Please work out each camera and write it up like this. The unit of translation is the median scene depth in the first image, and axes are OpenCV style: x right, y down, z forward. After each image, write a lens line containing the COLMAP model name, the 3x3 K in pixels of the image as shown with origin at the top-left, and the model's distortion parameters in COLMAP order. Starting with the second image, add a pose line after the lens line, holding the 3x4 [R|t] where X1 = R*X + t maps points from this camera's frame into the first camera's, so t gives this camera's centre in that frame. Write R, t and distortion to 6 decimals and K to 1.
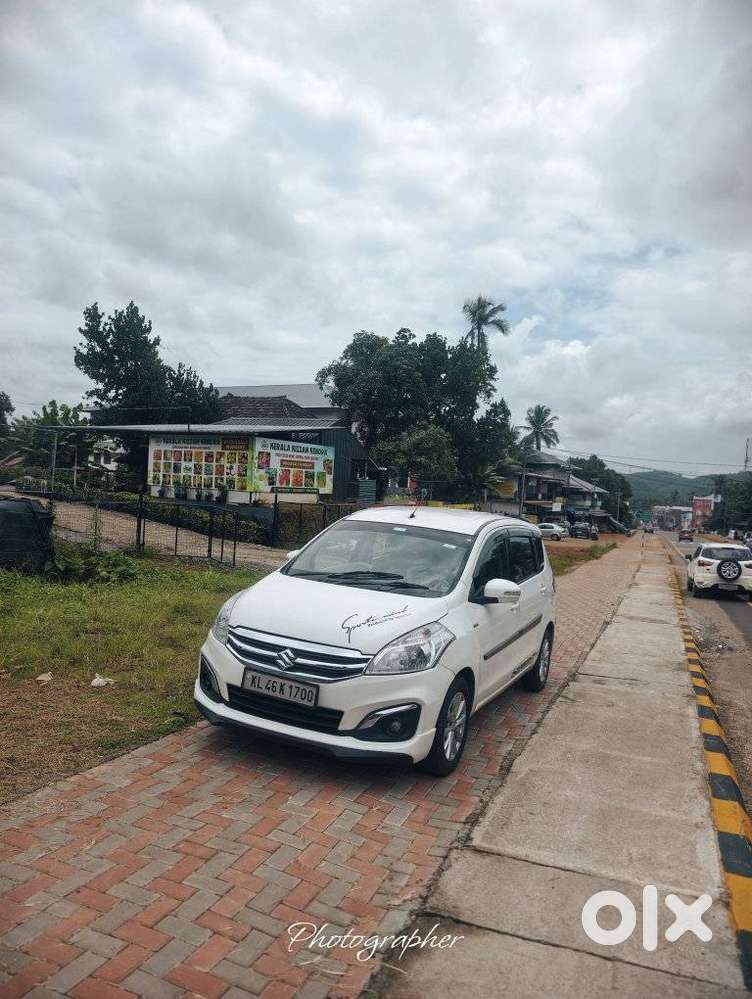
lens RADIAL K [[700.2, 0, 394.5], [0, 700.2, 490.1], [0, 0, 1]] dist [0.010005, -0.027155]
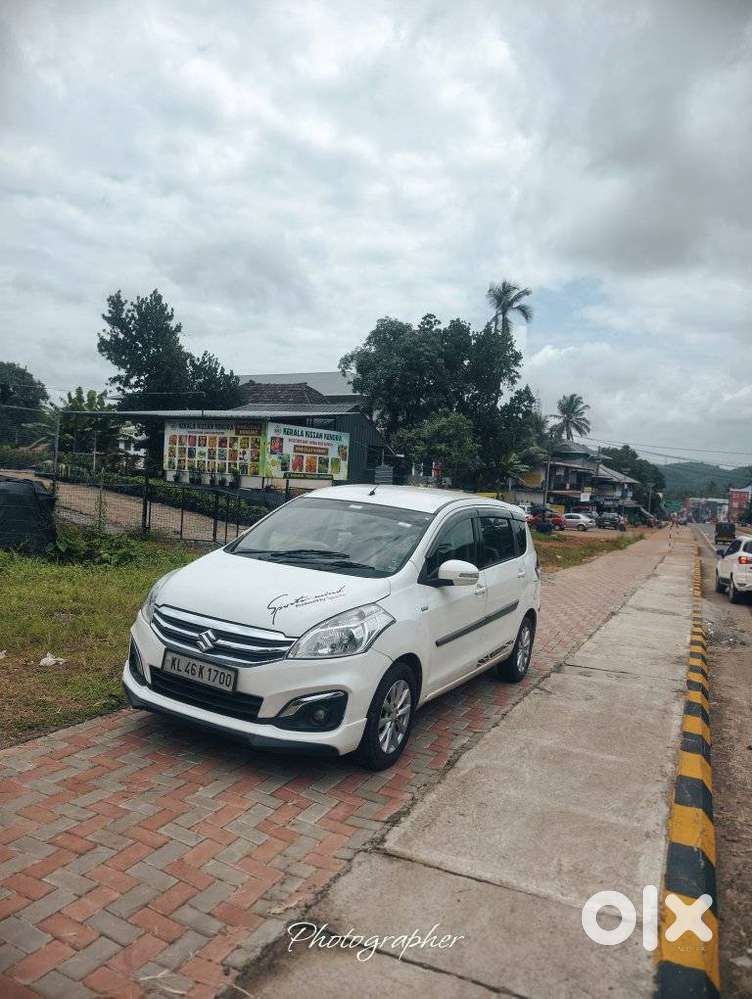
lens RADIAL K [[700.5, 0, 385.5], [0, 700.5, 490.5], [0, 0, 1]] dist [0.013798, -0.026602]
pose [[0.998446, 0.008316, -0.055098, 0.080243], [-0.007461, 0.999849, 0.015696, 0.015587], [0.055221, -0.015261, 0.998358, 0.051788]]
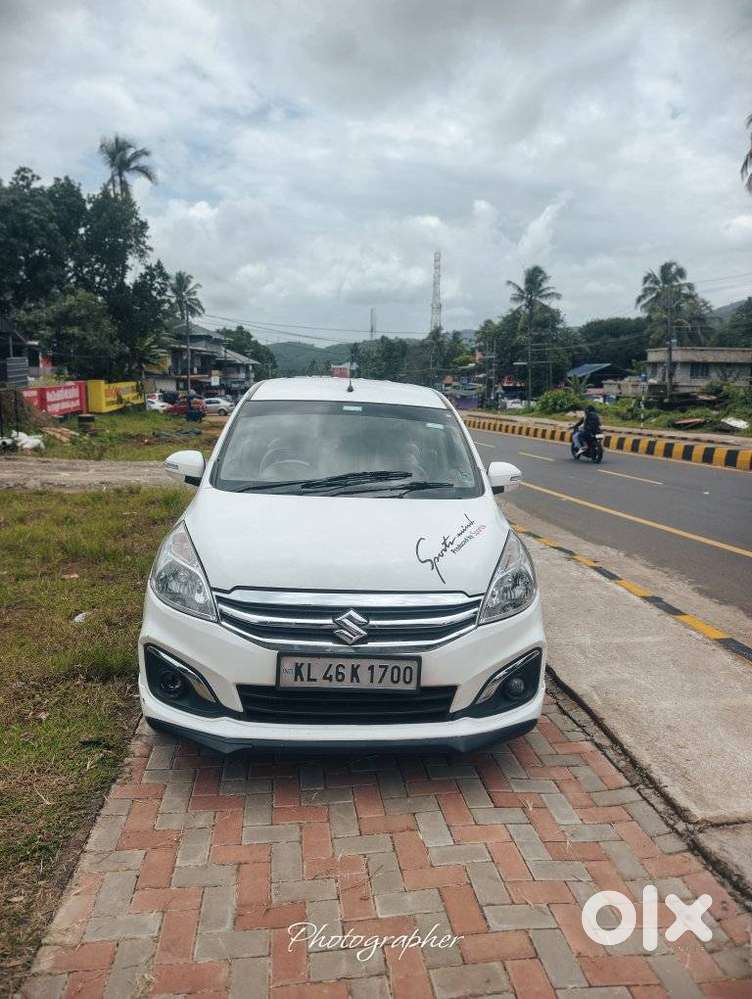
lens RADIAL K [[700.2, 0, 394.5], [0, 700.2, 490.1], [0, 0, 1]] dist [0.010005, -0.027155]
pose [[0.875858, -0.124037, 0.466356, -0.239395], [0.039126, 0.981474, 0.187560, 0.005696], [-0.480981, -0.146029, 0.864484, 0.283848]]
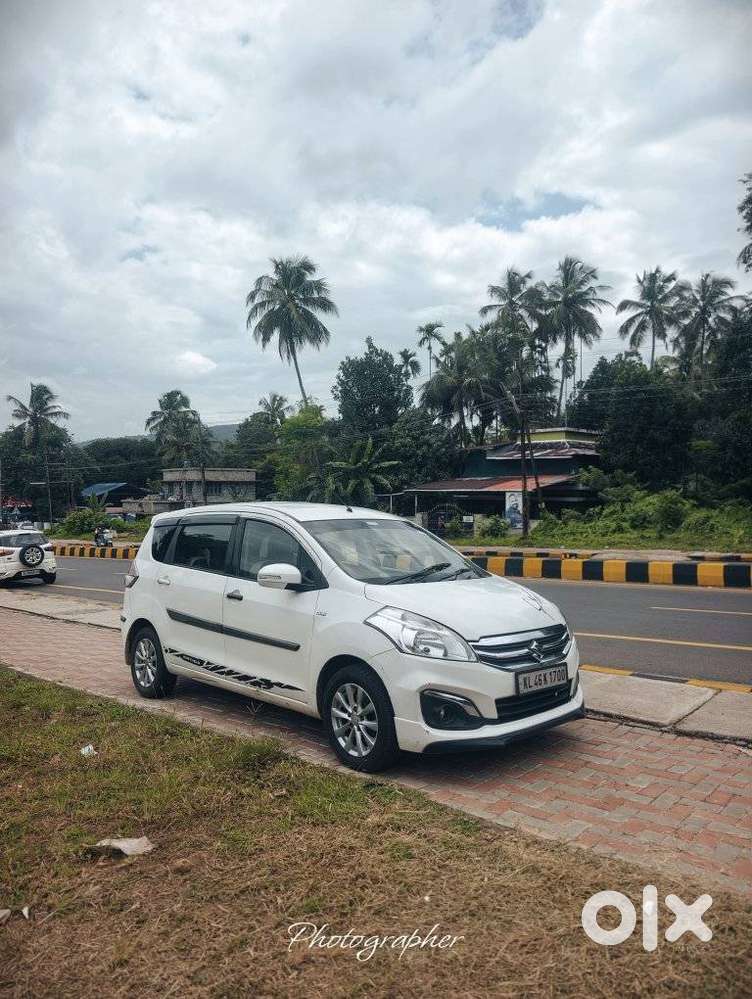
lens RADIAL K [[701.8, 0, 372.1], [0, 701.8, 488.3], [0, 0, 1]] dist [0.003401, -0.008900]
pose [[0.387356, -0.049634, 0.920593, -0.719298], [0.027225, 0.998730, 0.042391, -0.028461], [-0.921528, 0.008643, 0.388216, 0.499528]]
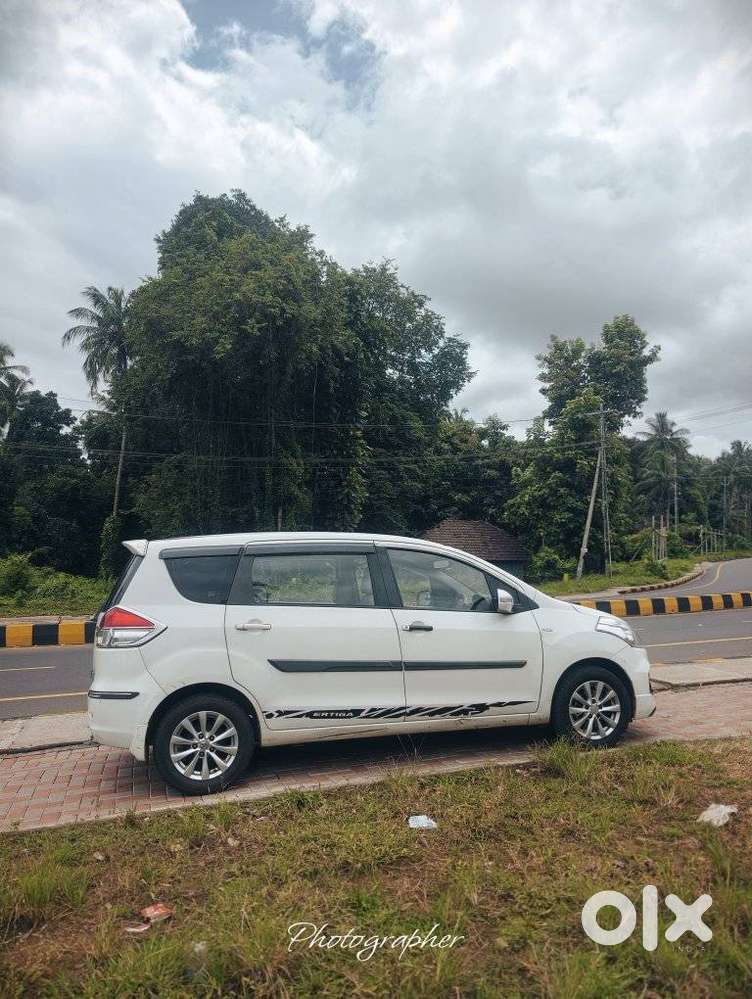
lens RADIAL K [[700.2, 0, 394.5], [0, 700.2, 490.1], [0, 0, 1]] dist [0.010005, -0.027155]
pose [[-0.617146, 0.026659, 0.786397, -0.636408], [-0.049412, 0.996140, -0.072546, 0.029310], [-0.785295, -0.083629, -0.613447, 1.409395]]
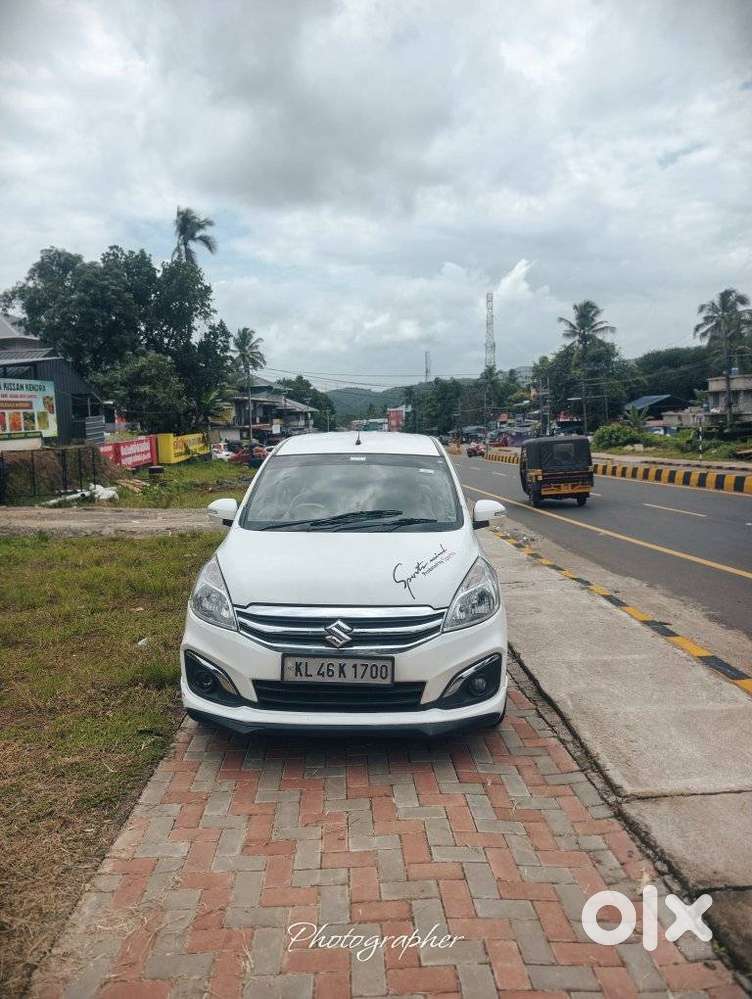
lens RADIAL K [[696.2, 0, 374.4], [0, 696.2, 483.9], [0, 0, 1]] dist [0.054194, -0.115754]
pose [[0.920422, -0.121849, 0.371452, -0.236538], [0.084896, 0.989809, 0.114328, -0.006963], [-0.381597, -0.073695, 0.921386, 0.166744]]
